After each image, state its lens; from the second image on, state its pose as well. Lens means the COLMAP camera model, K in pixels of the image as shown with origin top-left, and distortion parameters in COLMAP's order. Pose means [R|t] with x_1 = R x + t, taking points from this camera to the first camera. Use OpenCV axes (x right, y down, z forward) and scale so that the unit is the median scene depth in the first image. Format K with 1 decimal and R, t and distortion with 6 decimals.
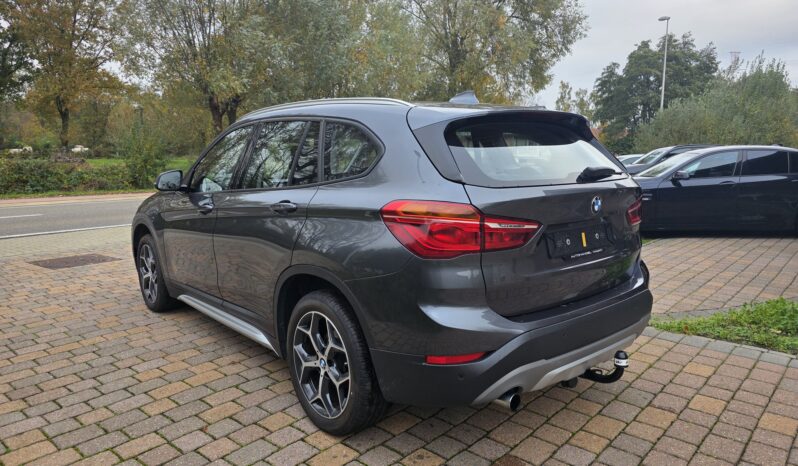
lens RADIAL K [[535.9, 0, 409.1], [0, 535.9, 231.4], [0, 0, 1]] dist [0.058310, -0.049565]
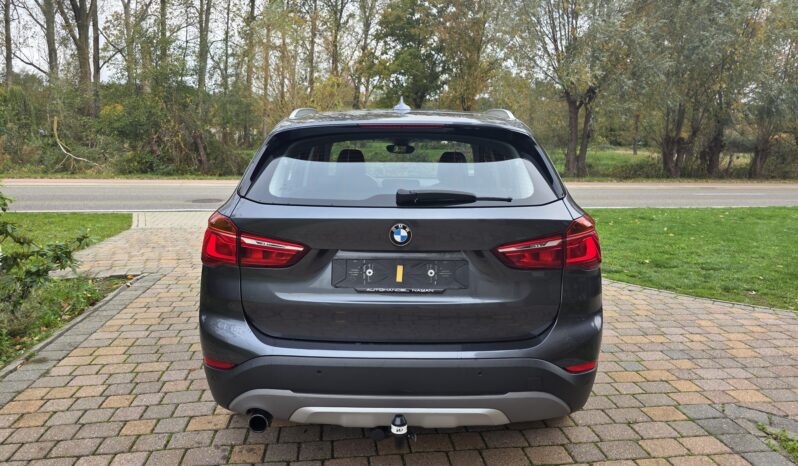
lens RADIAL K [[535.9, 0, 387.8], [0, 535.9, 234.2], [0, 0, 1]] dist [0.058310, -0.049565]
pose [[0.753415, 0.122659, -0.646003, 0.594031], [-0.109163, 0.992146, 0.061069, -0.067959], [0.648420, 0.024509, 0.760888, 0.245968]]
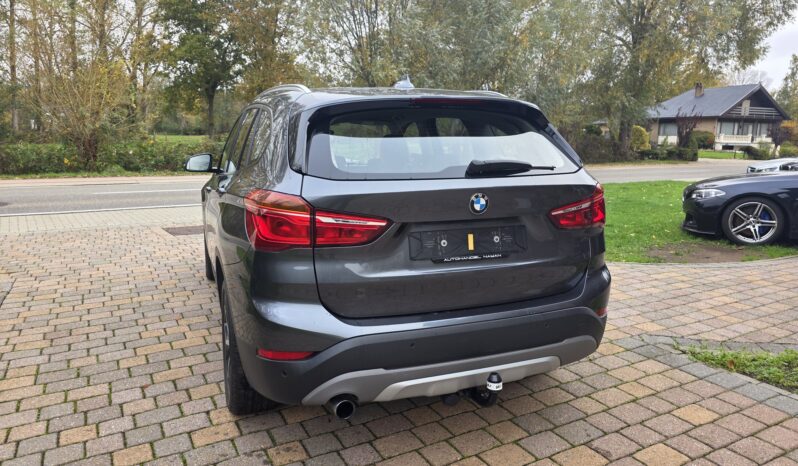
lens RADIAL K [[535.9, 0, 393.6], [0, 535.9, 234.2], [0, 0, 1]] dist [0.058310, -0.049565]
pose [[0.943509, 0.068307, -0.324230, 0.340868], [-0.058118, 0.997467, 0.041019, -0.018713], [0.326211, -0.019858, 0.945088, 0.091846]]
